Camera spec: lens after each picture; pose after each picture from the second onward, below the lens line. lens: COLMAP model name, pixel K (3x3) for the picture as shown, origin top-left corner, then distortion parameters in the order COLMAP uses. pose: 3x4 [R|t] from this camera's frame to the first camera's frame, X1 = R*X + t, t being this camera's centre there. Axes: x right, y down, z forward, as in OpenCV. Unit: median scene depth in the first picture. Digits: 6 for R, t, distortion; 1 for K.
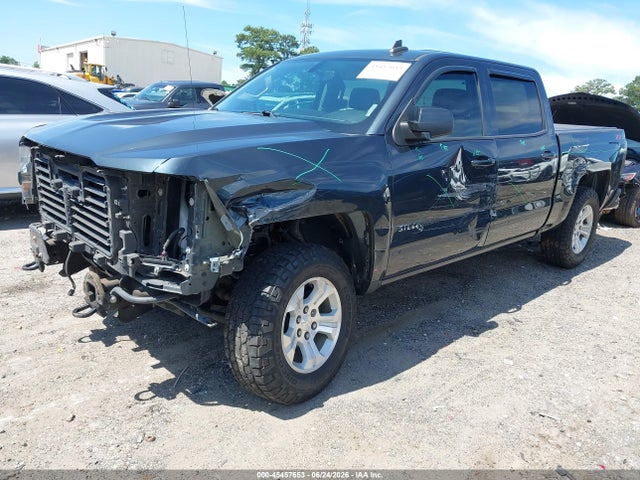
lens RADIAL K [[522.6, 0, 320.0], [0, 522.6, 240.0], [0, 0, 1]] dist [0.012536, -0.002983]
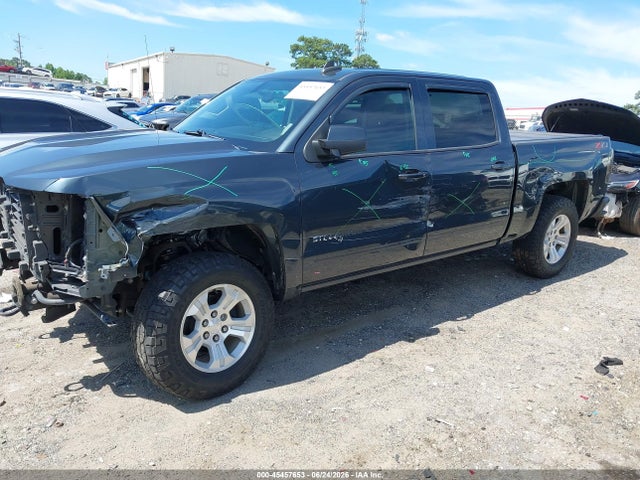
lens RADIAL K [[518.5, 0, 320.0], [0, 518.5, 240.0], [0, 0, 1]] dist [0.006301, 0.005294]
pose [[0.993355, 0.006370, -0.114911, 0.286294], [-0.007468, 0.999930, -0.009128, -0.011020], [0.114844, 0.009925, 0.993334, -0.045397]]
